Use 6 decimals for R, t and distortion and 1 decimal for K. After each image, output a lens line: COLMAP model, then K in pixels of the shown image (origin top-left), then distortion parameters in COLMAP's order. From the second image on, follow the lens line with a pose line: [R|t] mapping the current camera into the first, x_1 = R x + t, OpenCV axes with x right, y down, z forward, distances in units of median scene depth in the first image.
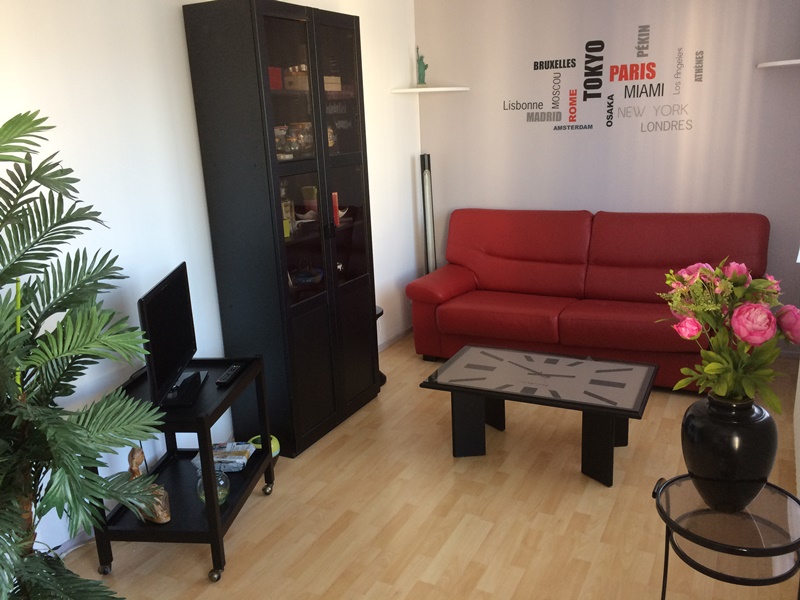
lens RADIAL K [[675.9, 0, 400.0], [0, 675.9, 303.7], [0, 0, 1]] dist [0.017536, -0.008567]
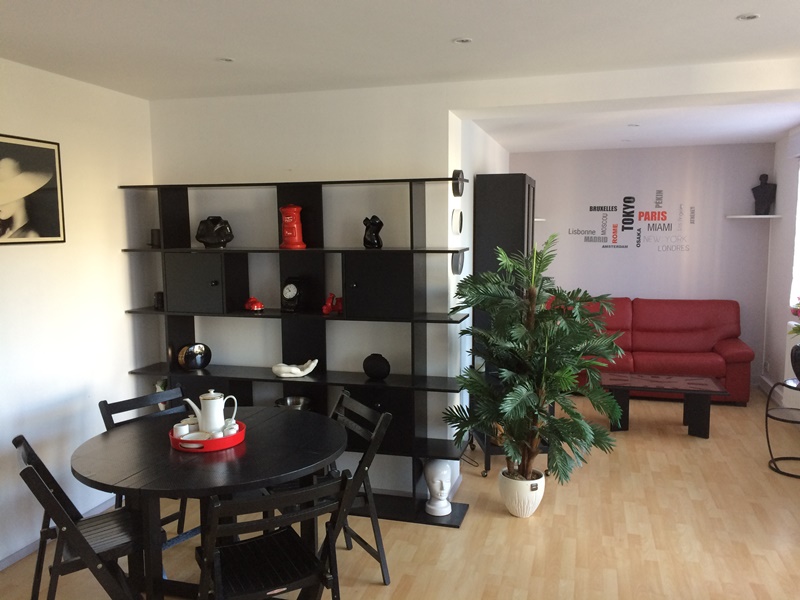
lens RADIAL K [[675.9, 0, 399.6], [0, 675.9, 297.3], [0, 0, 1]] dist [0.017536, -0.008567]
pose [[0.978892, 0.024285, 0.202932, -0.586456], [0.011165, 0.985079, -0.171740, 0.132239], [-0.204075, 0.170380, 0.964015, -0.437343]]
